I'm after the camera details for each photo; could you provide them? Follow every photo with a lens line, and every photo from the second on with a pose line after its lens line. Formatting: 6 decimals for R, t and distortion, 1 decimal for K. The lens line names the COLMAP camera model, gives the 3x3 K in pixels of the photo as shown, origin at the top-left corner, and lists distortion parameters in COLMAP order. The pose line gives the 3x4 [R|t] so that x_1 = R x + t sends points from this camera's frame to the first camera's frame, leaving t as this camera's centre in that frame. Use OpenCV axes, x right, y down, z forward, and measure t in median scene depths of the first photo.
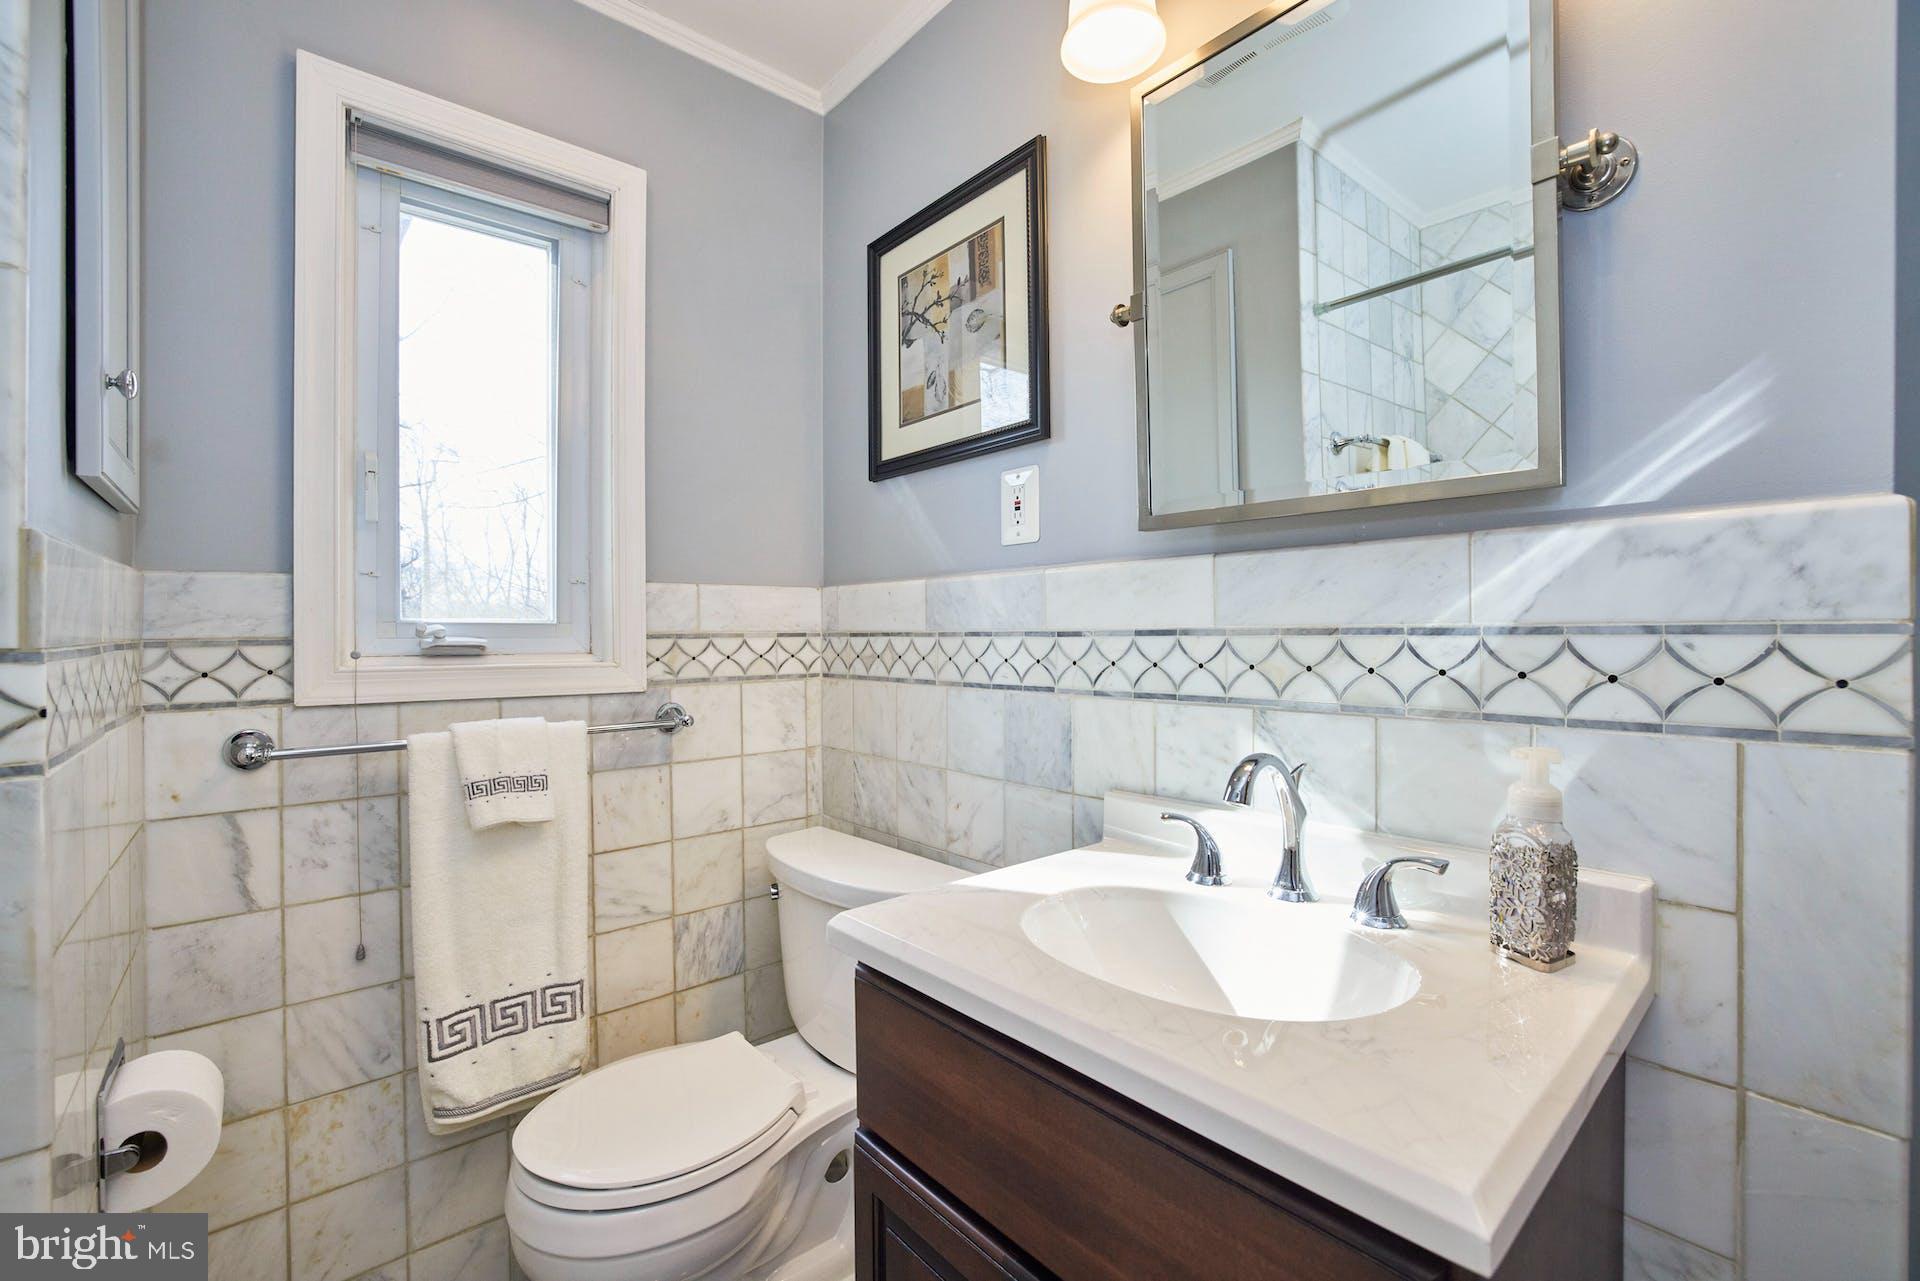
lens RADIAL K [[826.9, 0, 954.5], [0, 826.9, 627.4], [0, 0, 1]] dist [-0.015692, 0.000008]
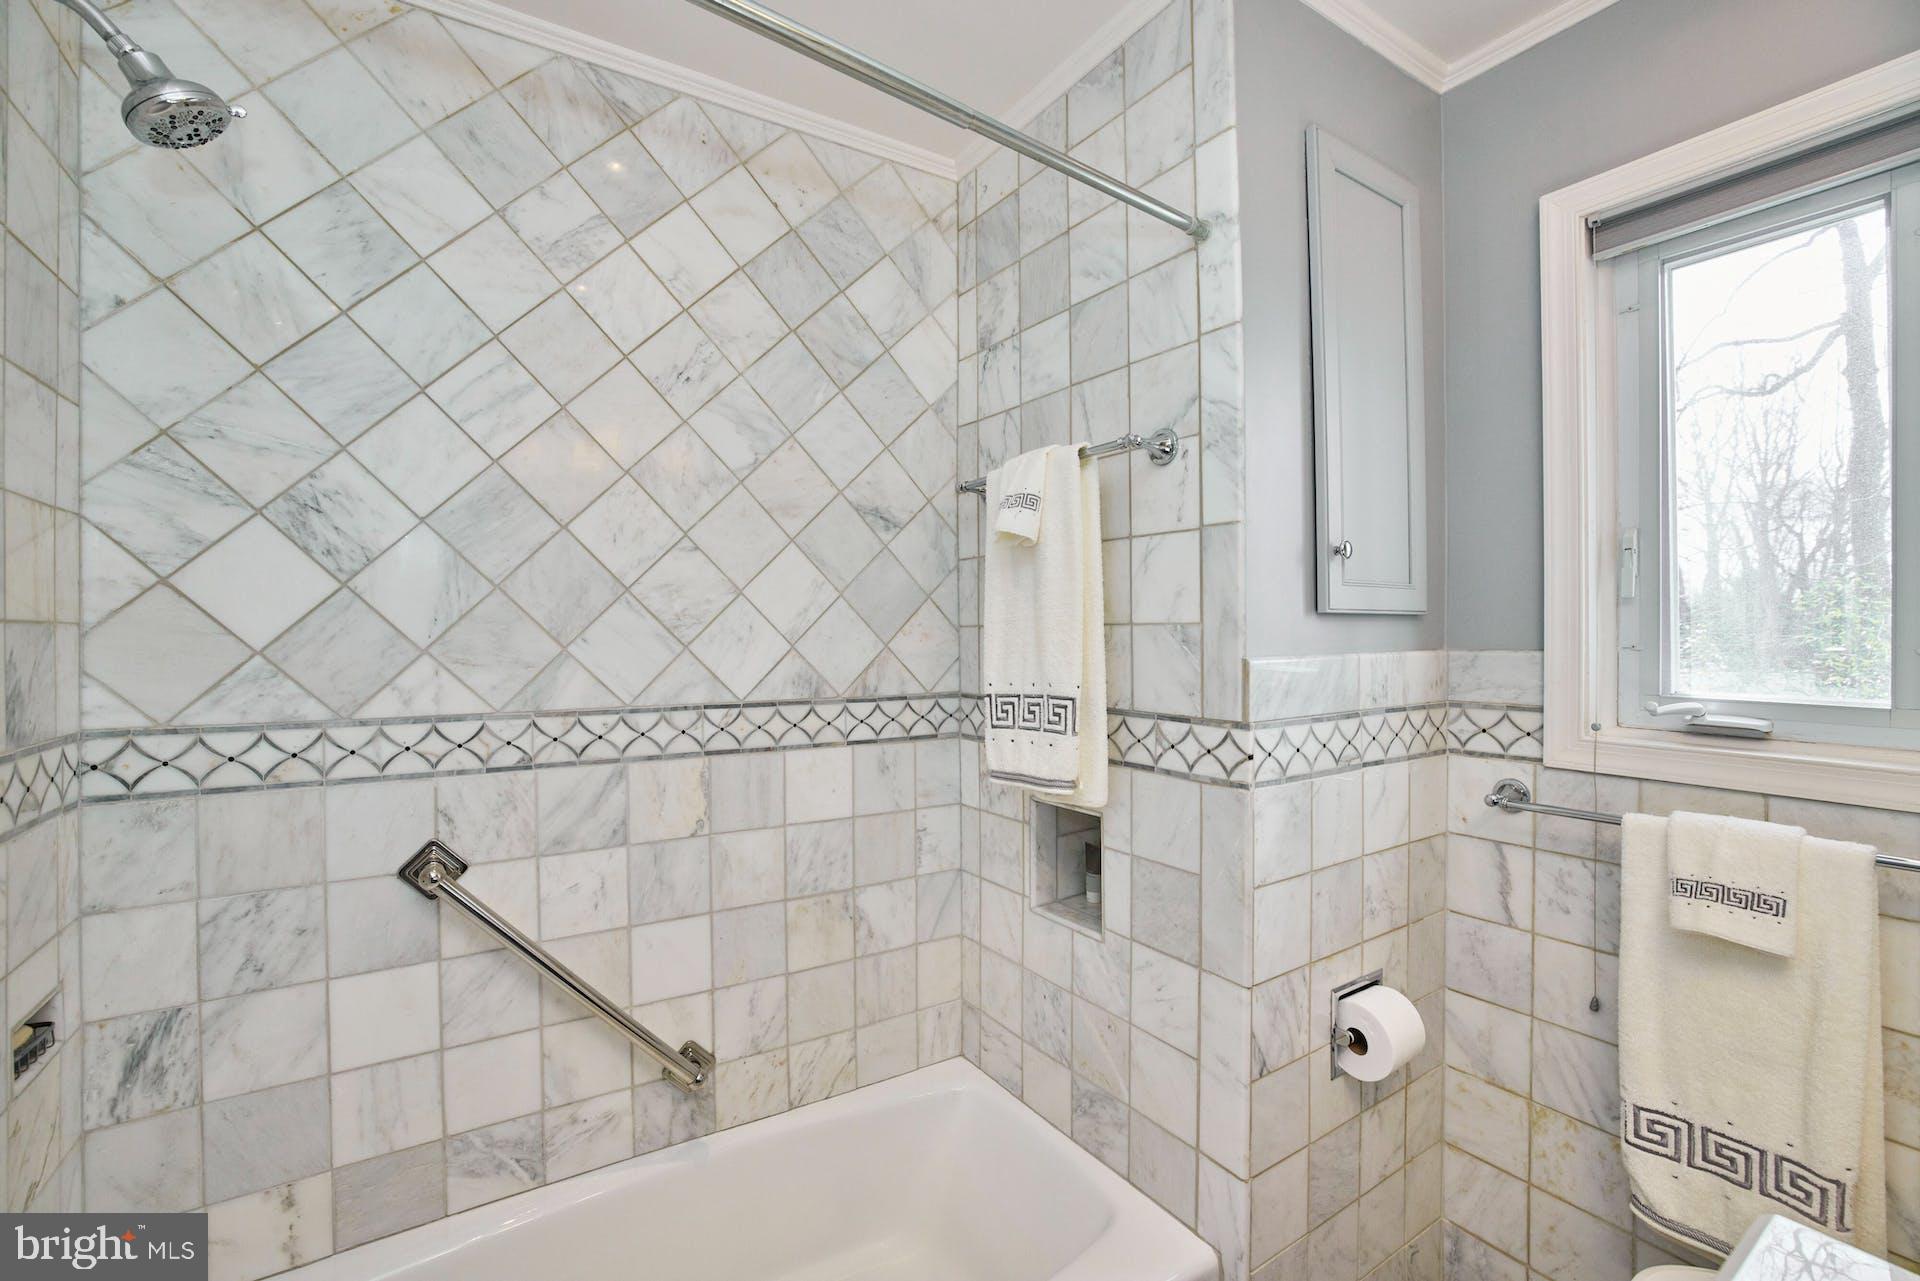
lens RADIAL K [[826.9, 0, 957.6], [0, 826.9, 638.4], [0, 0, 1]] dist [-0.015692, 0.000008]
pose [[-0.143953, 0.014309, -0.989481, 0.464108], [0.004850, 0.999894, 0.013754, -0.104851], [0.989573, -0.002819, -0.144007, 0.344846]]
